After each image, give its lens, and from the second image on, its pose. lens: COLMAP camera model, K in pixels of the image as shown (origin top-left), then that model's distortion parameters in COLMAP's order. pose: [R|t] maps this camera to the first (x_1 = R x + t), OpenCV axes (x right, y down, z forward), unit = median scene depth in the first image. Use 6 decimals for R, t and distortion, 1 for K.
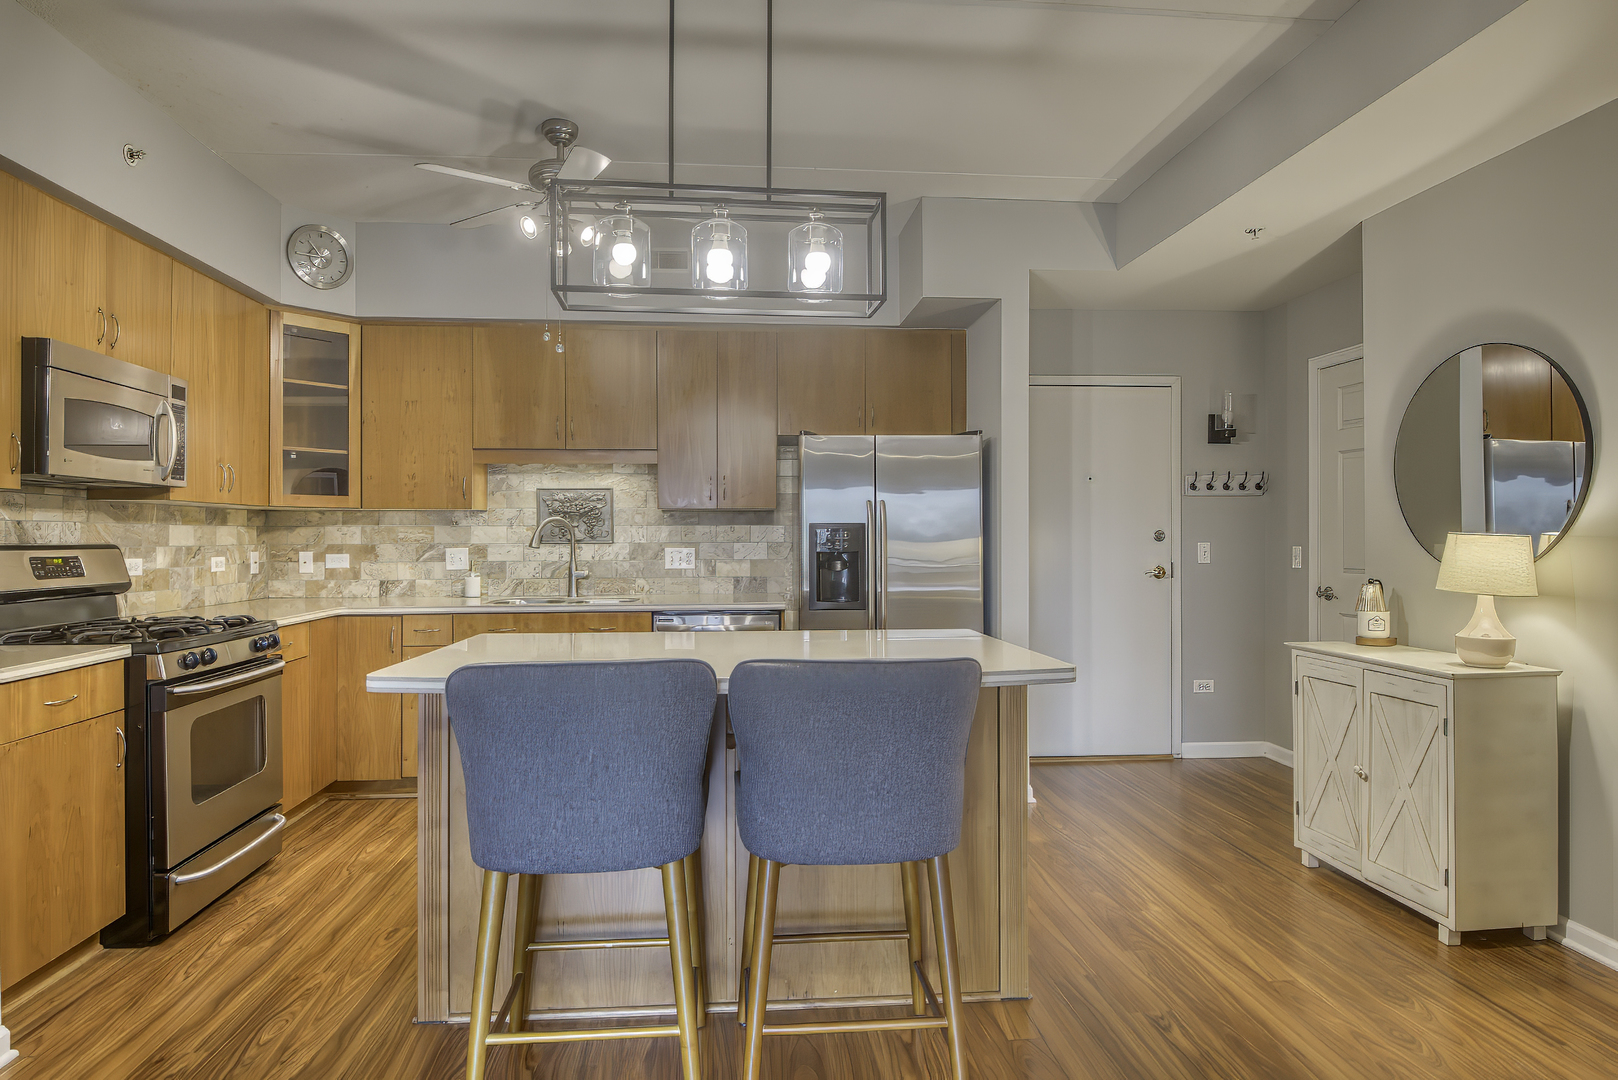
lens RADIAL K [[903.6, 0, 781.0], [0, 903.6, 528.1], [0, 0, 1]] dist [-0.009083, -0.015983]
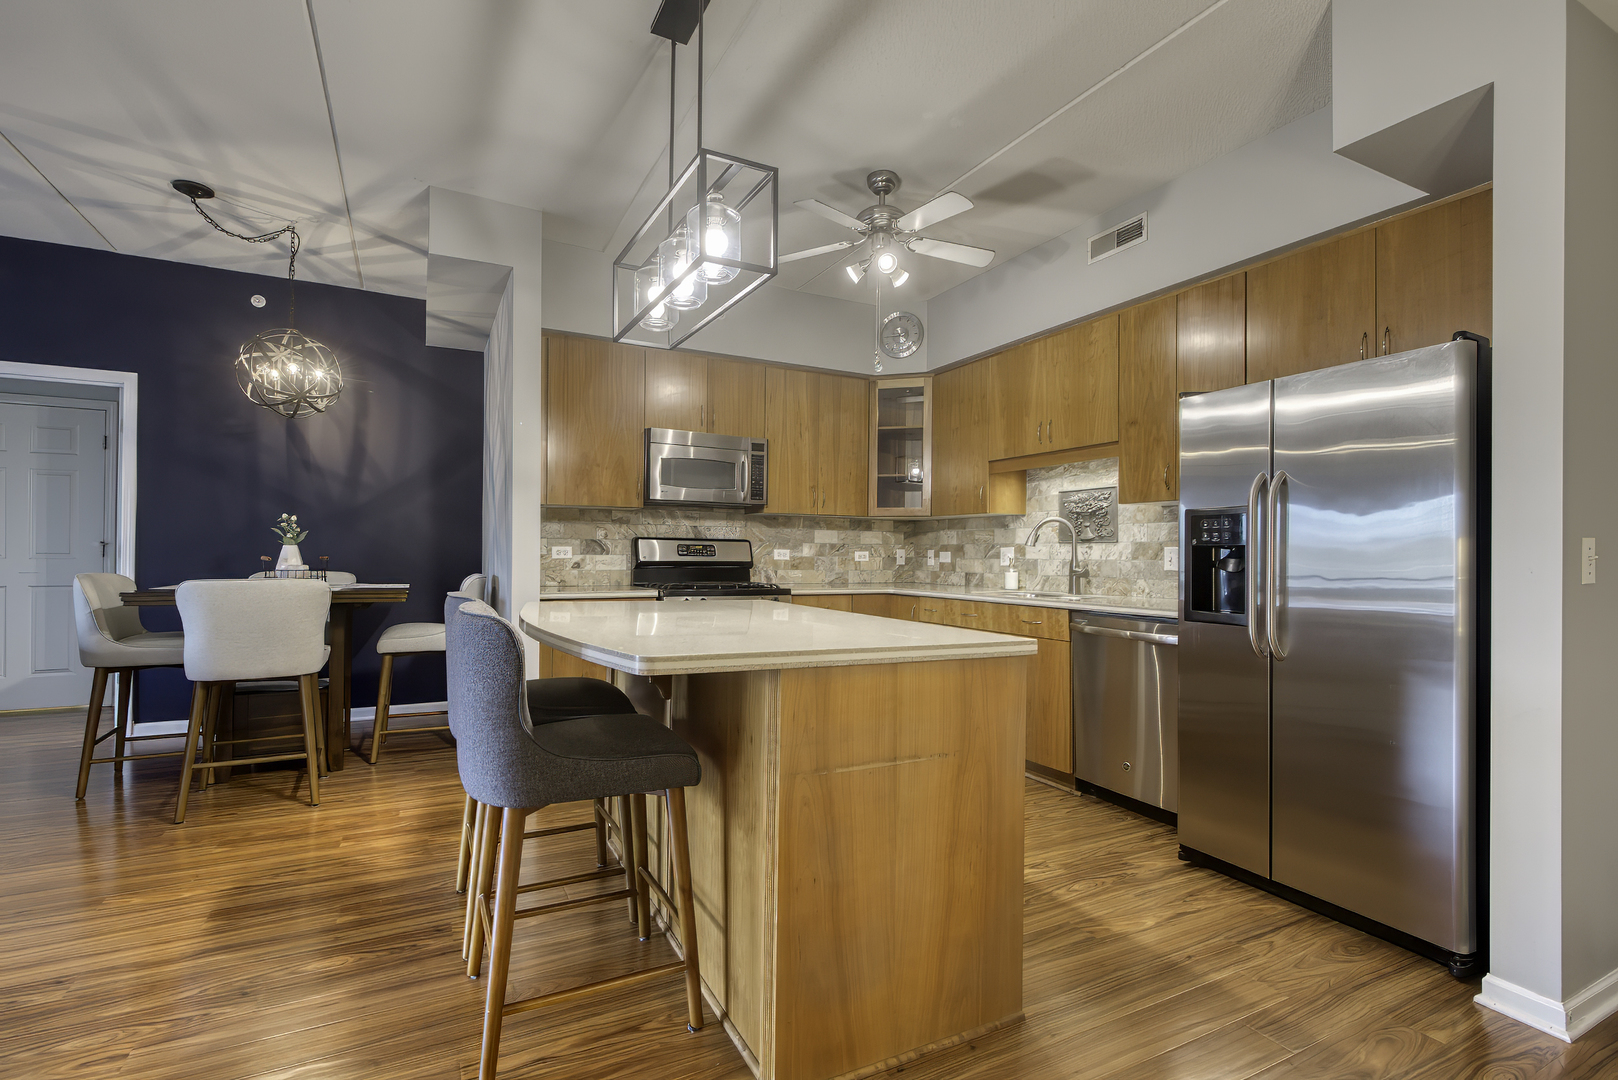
lens RADIAL K [[741.3, 0, 807.6], [0, 741.3, 554.9], [0, 0, 1]] dist [0.000585, -0.007427]
pose [[0.402670, 0.006863, -0.915319, 0.431808], [-0.002849, 0.999976, 0.006244, 0.027249], [0.915341, 0.000093, 0.402681, 0.377765]]
